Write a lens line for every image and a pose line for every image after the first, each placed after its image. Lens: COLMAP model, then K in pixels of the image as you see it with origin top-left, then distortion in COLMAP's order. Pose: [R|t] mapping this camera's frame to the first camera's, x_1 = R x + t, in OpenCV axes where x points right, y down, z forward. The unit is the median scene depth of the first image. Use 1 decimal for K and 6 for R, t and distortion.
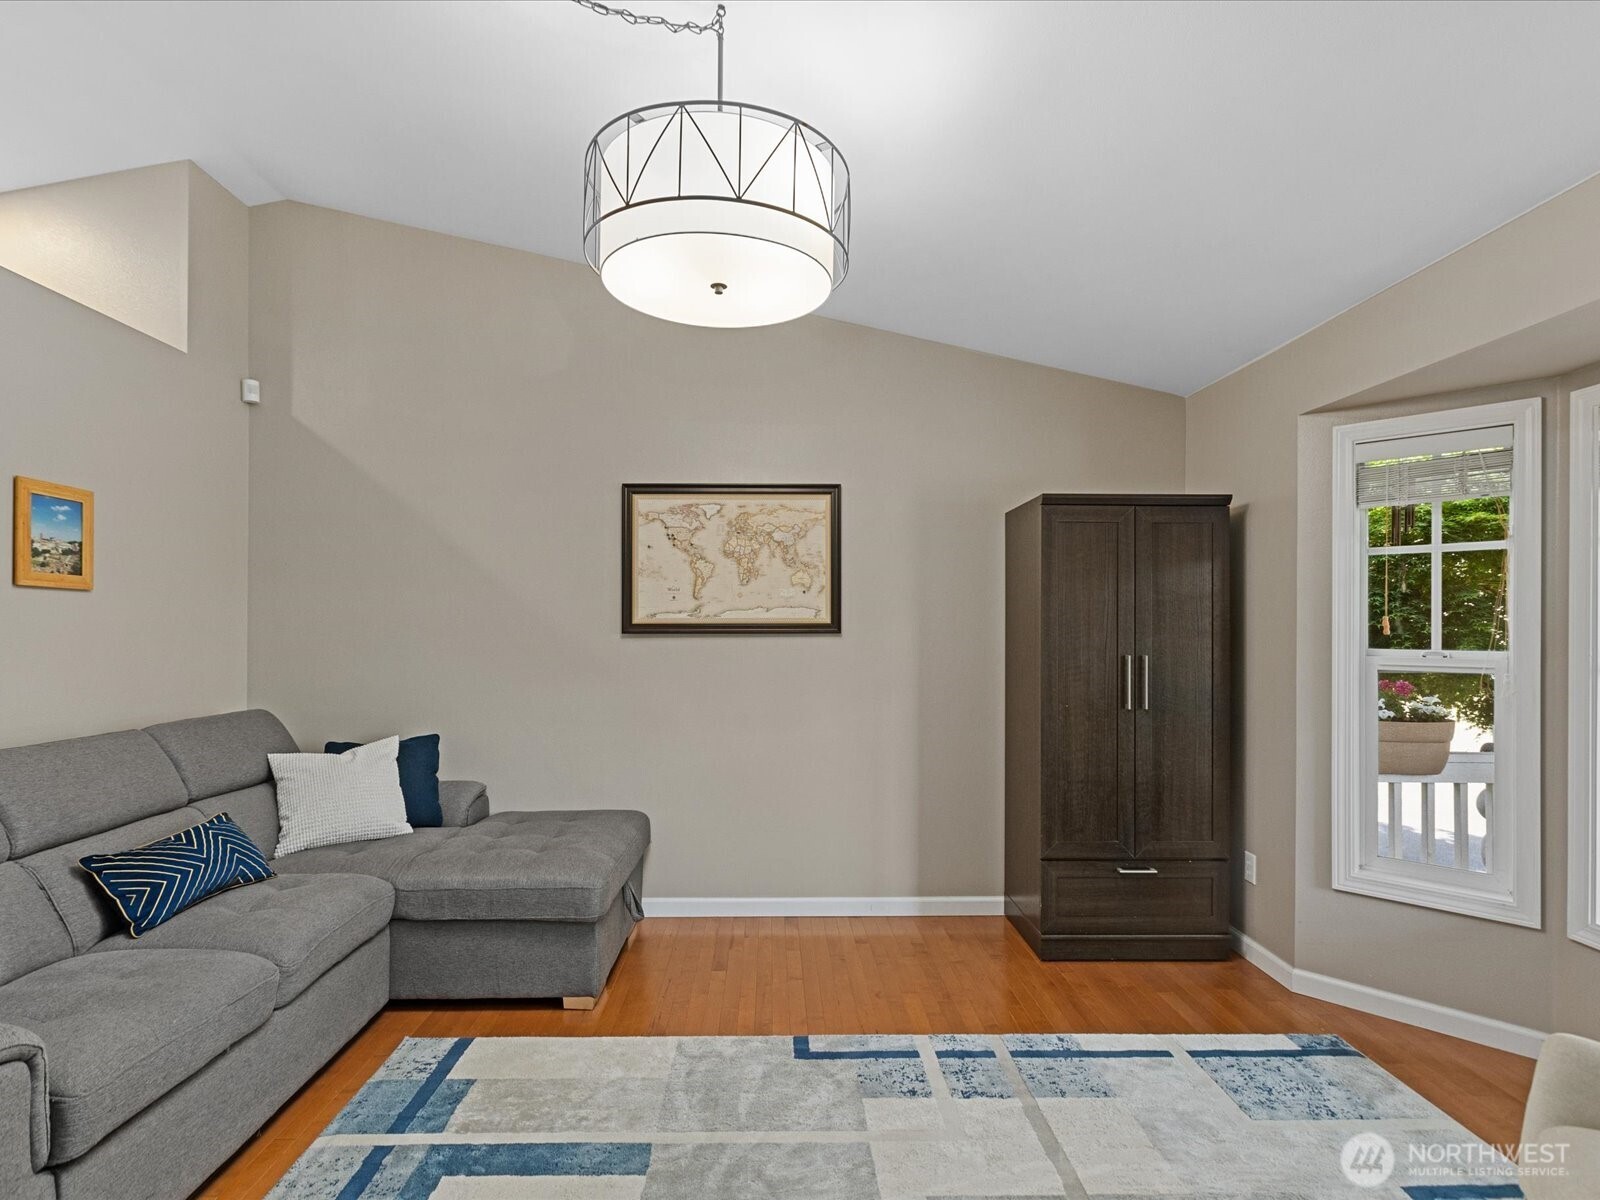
lens RADIAL K [[808.4, 0, 798.6], [0, 808.4, 623.3], [0, 0, 1]] dist [-0.003495, 0.000073]
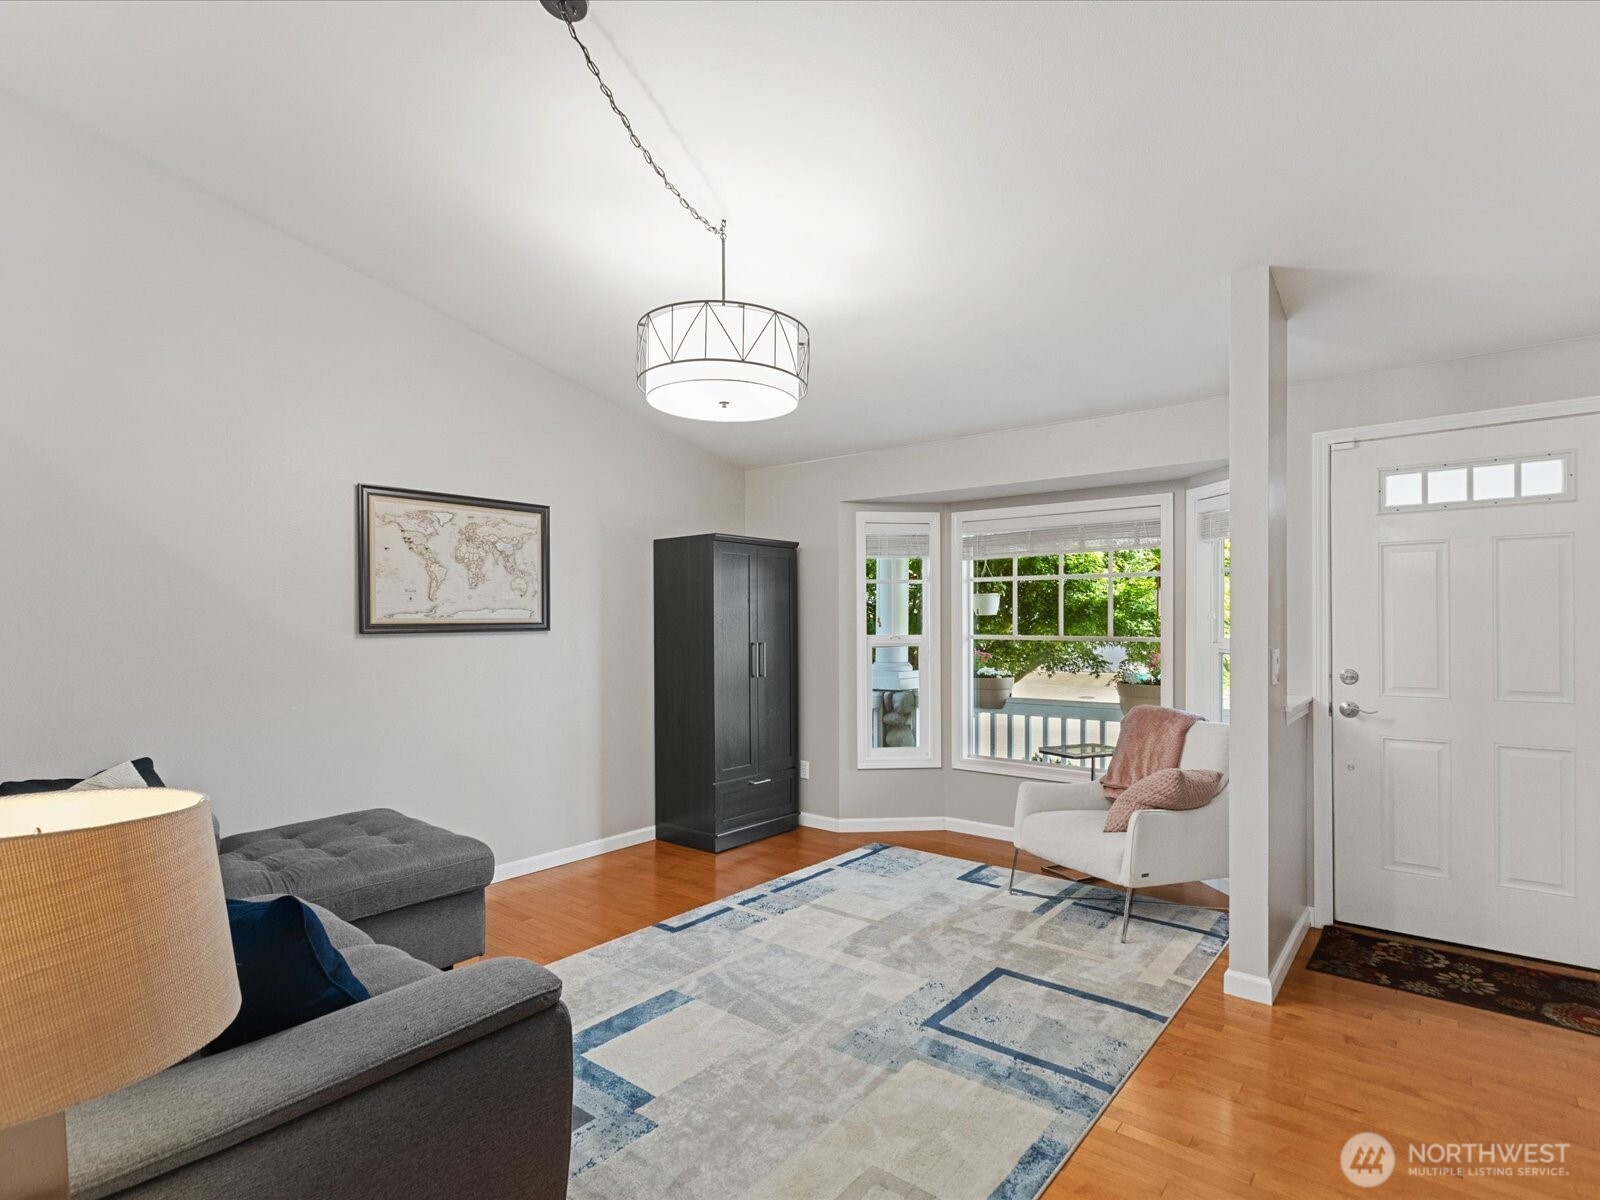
lens RADIAL K [[808.4, 0, 790.1], [0, 808.4, 614.6], [0, 0, 1]] dist [-0.003495, 0.000073]
pose [[0.652687, 0.001963, 0.757625, -0.623088], [0.002710, 0.999984, -0.004926, -0.004964], [-0.757623, 0.005268, 0.652672, -0.049272]]
